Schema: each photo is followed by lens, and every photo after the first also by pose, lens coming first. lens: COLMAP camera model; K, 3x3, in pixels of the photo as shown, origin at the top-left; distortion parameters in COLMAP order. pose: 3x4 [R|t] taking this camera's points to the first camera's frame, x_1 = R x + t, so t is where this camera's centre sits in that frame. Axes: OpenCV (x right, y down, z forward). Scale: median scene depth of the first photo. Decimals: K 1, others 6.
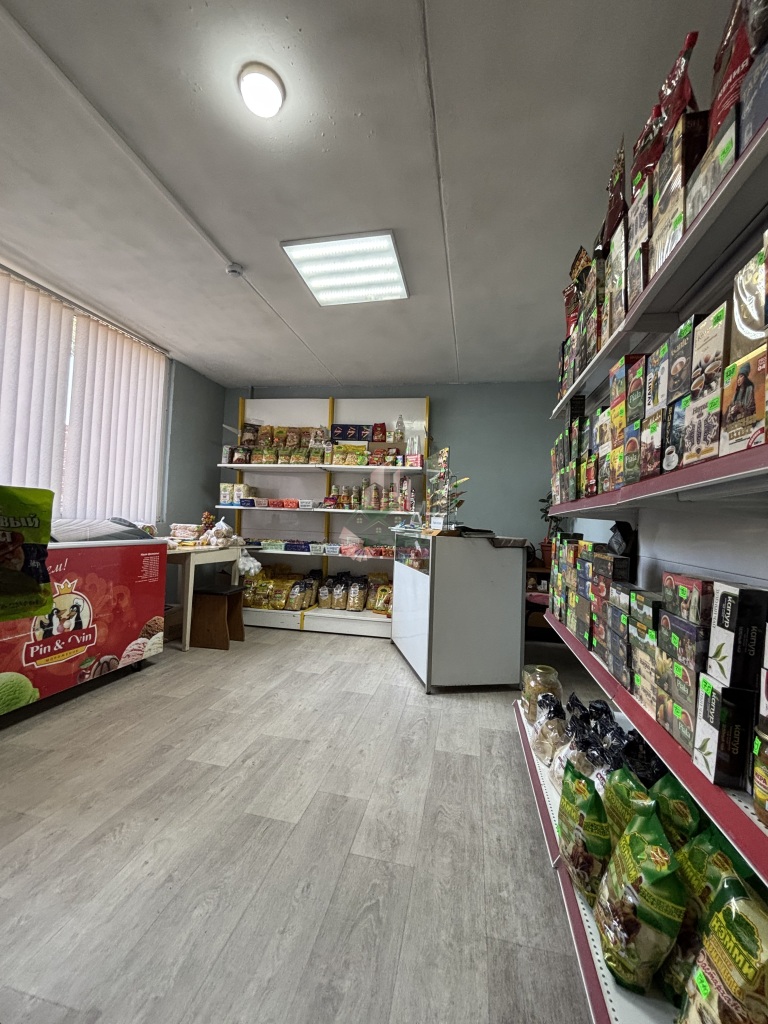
lens RADIAL K [[411.8, 0, 385.7], [0, 411.8, 512.8], [0, 0, 1]] dist [-0.003537, 0.000697]
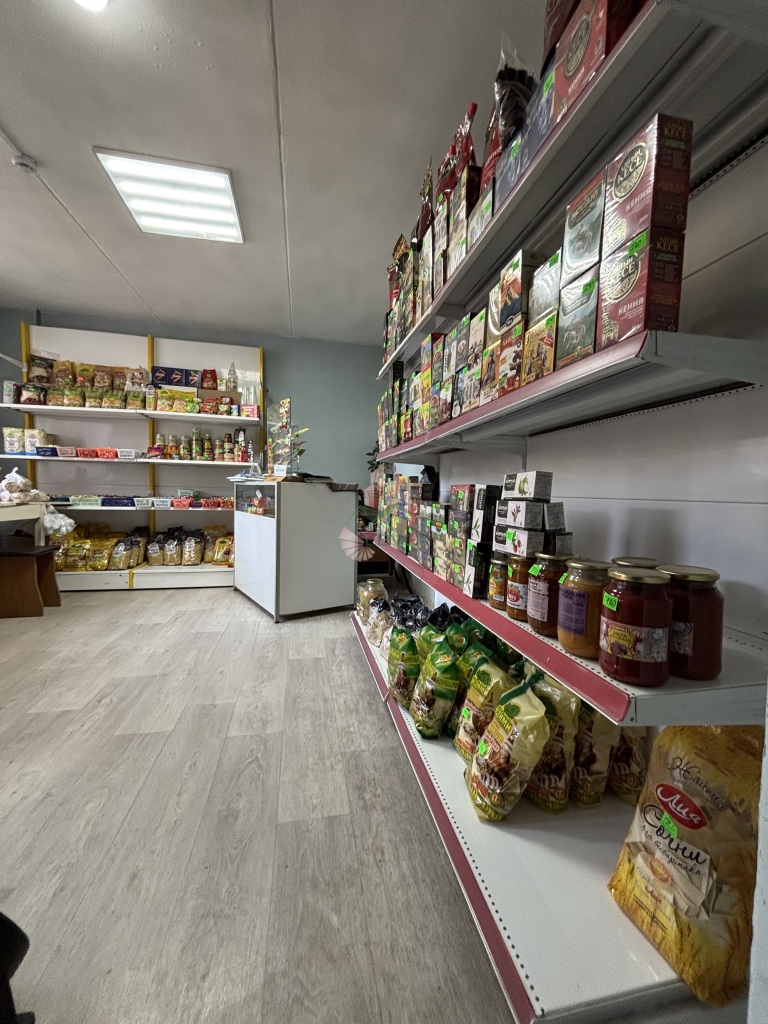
lens RADIAL K [[411.8, 0, 383.2], [0, 411.8, 514.3], [0, 0, 1]] dist [-0.003537, 0.000697]
pose [[0.918863, -0.043150, 0.392210, -0.087021], [0.003616, 0.994882, 0.100984, 0.053284], [-0.394560, -0.091372, 0.914316, -0.167151]]
